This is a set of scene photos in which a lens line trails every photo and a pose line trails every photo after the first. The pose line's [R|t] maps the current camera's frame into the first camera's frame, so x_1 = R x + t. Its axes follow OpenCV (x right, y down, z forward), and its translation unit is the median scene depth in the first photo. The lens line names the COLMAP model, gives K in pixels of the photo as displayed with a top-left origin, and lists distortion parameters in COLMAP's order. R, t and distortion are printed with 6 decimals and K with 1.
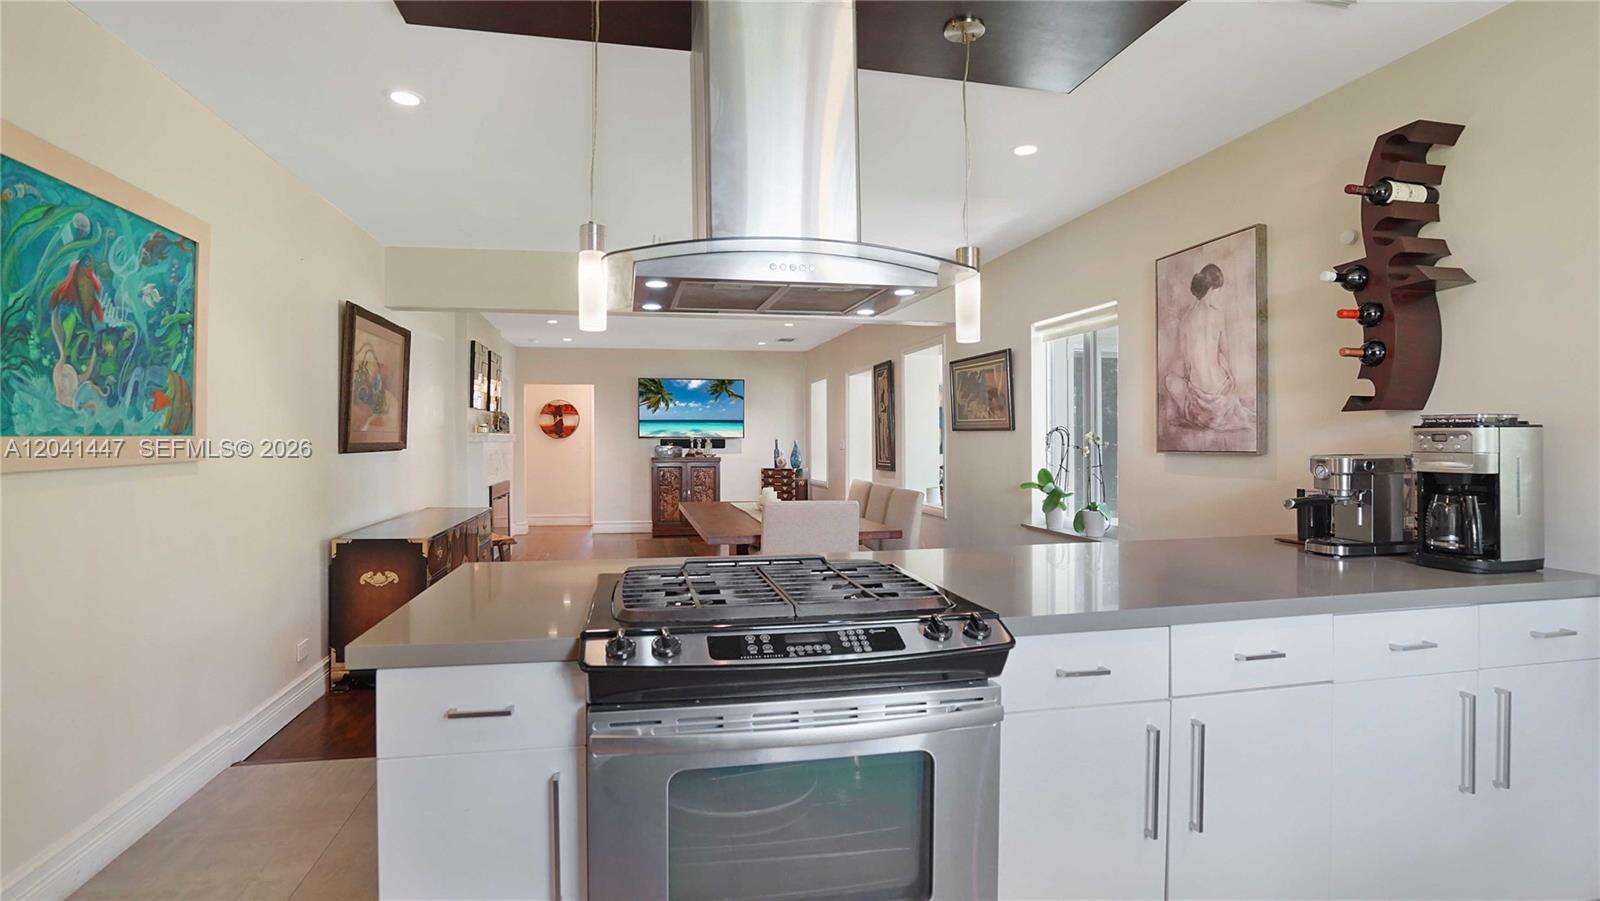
lens RADIAL K [[763.3, 0, 794.7], [0, 763.3, 436.8], [0, 0, 1]] dist [-0.034559, 0.001414]
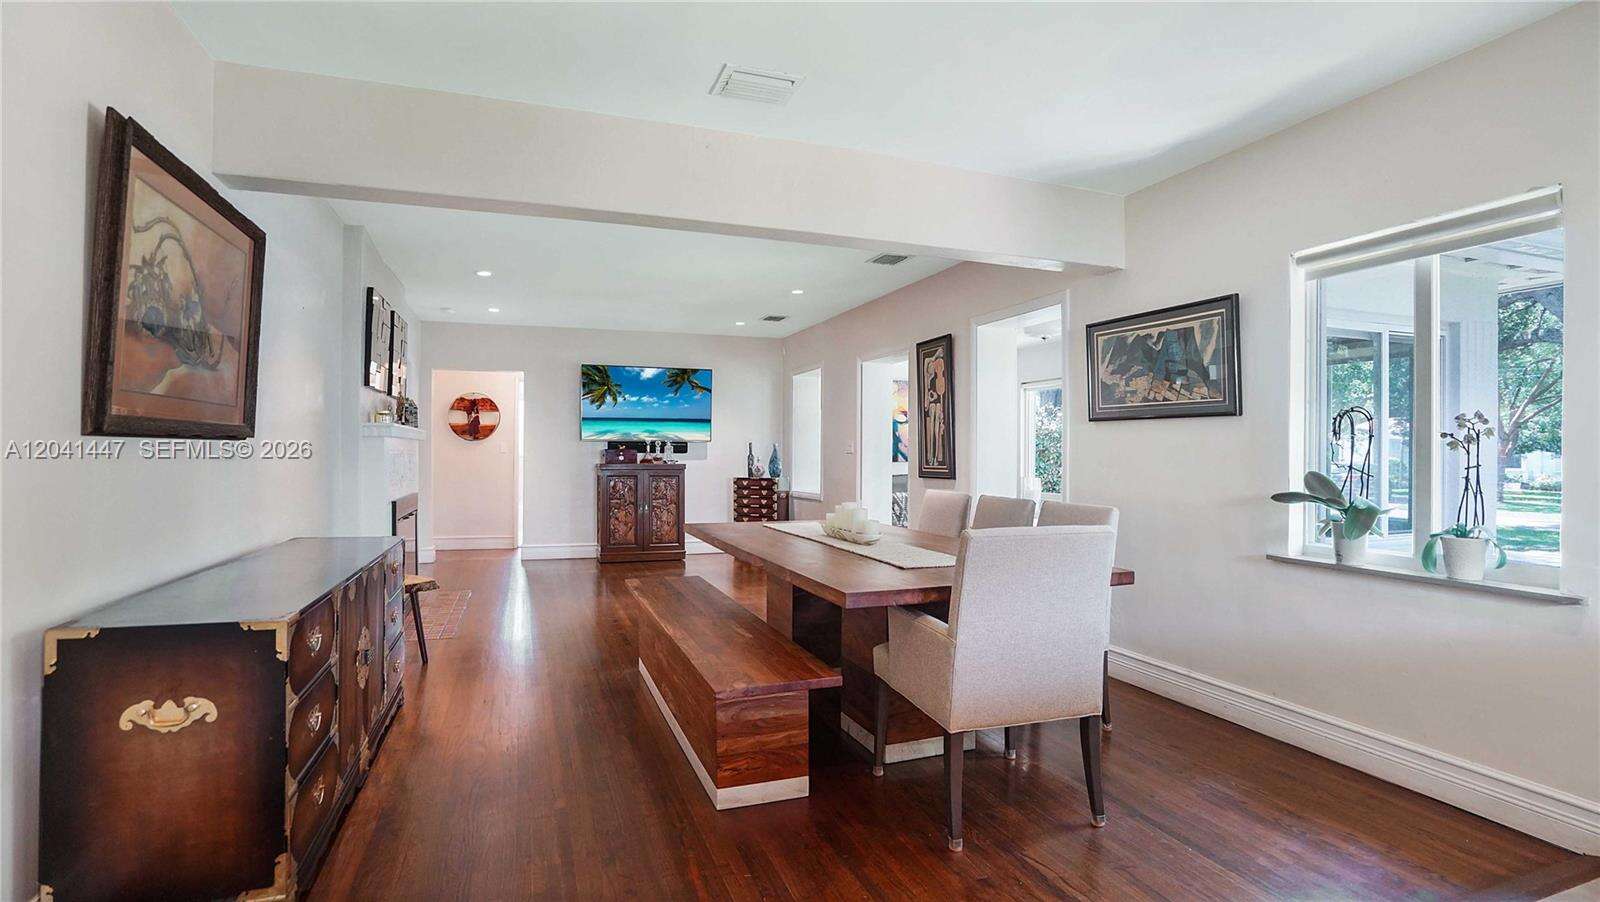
lens RADIAL K [[757.9, 0, 797.5], [0, 757.9, 440.3], [0, 0, 1]] dist [-0.034287, 0.007672]
pose [[0.990796, 0.006147, 0.135223, -0.201159], [-0.004565, 0.999918, -0.012006, 0.024681], [-0.135285, 0.011278, 0.990742, 0.425099]]
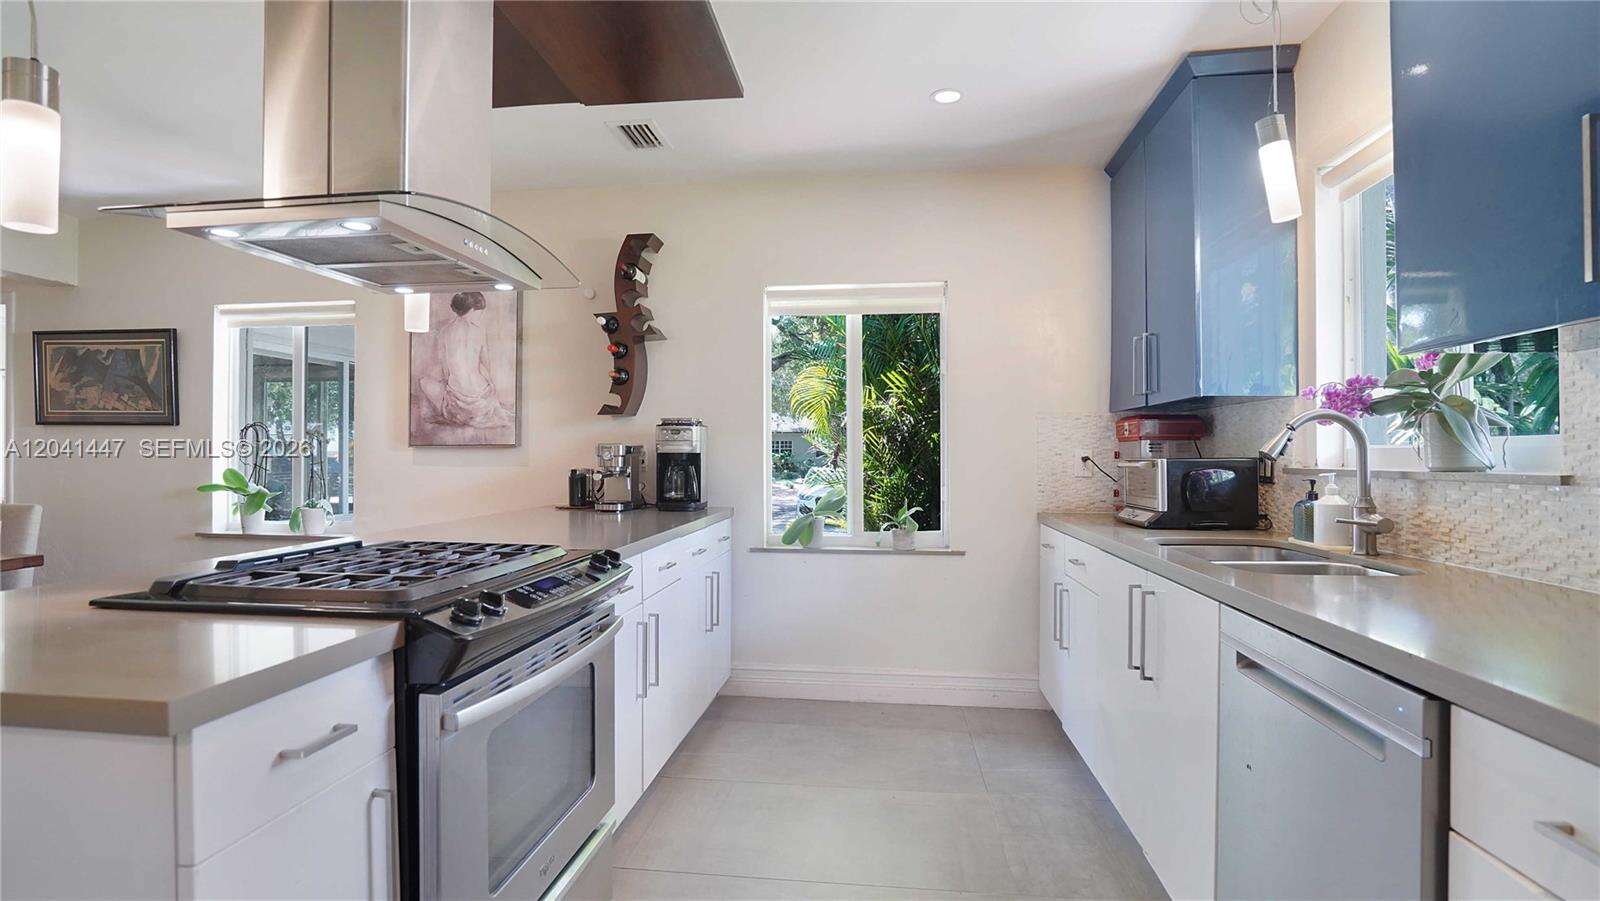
lens RADIAL K [[763.3, 0, 785.1], [0, 763.3, 448.9], [0, 0, 1]] dist [-0.034559, 0.001414]
pose [[0.333772, 0.005888, 0.942636, -0.286958], [-0.004057, 0.999980, -0.004810, 0.020287], [-0.942645, -0.002219, 0.333789, 0.089740]]
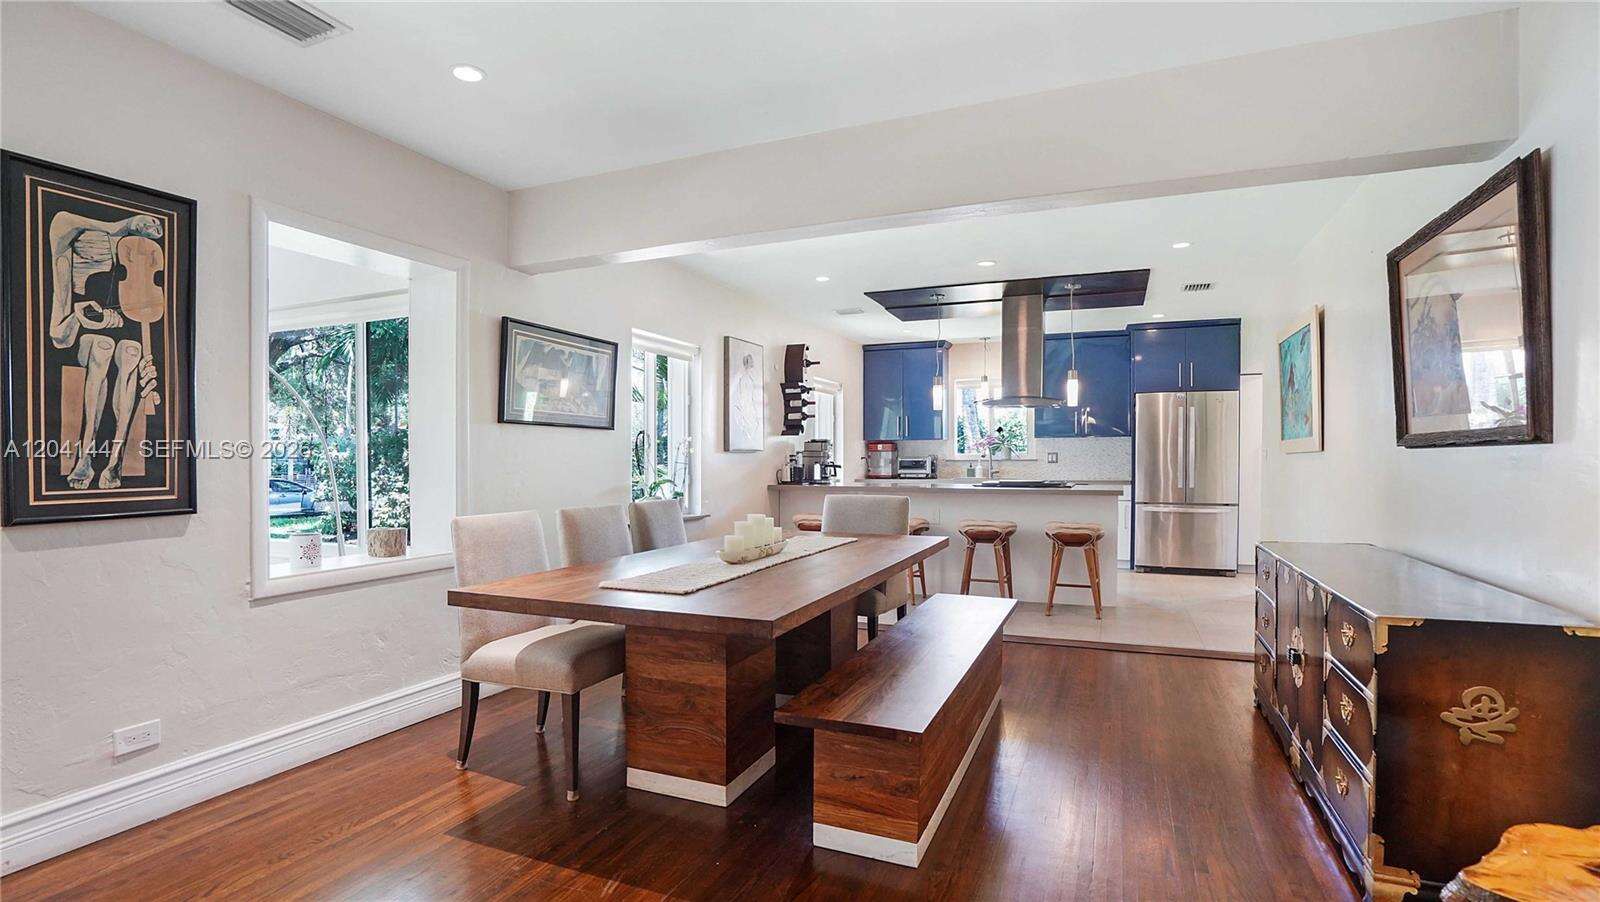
lens RADIAL K [[757.9, 0, 813.0], [0, 757.9, 476.2], [0, 0, 1]] dist [-0.034287, 0.007672]
pose [[-0.812614, -0.010537, 0.582706, -0.480208], [-0.001088, 0.999862, 0.016563, 0.032879], [-0.582801, 0.012825, -0.812514, 1.721082]]
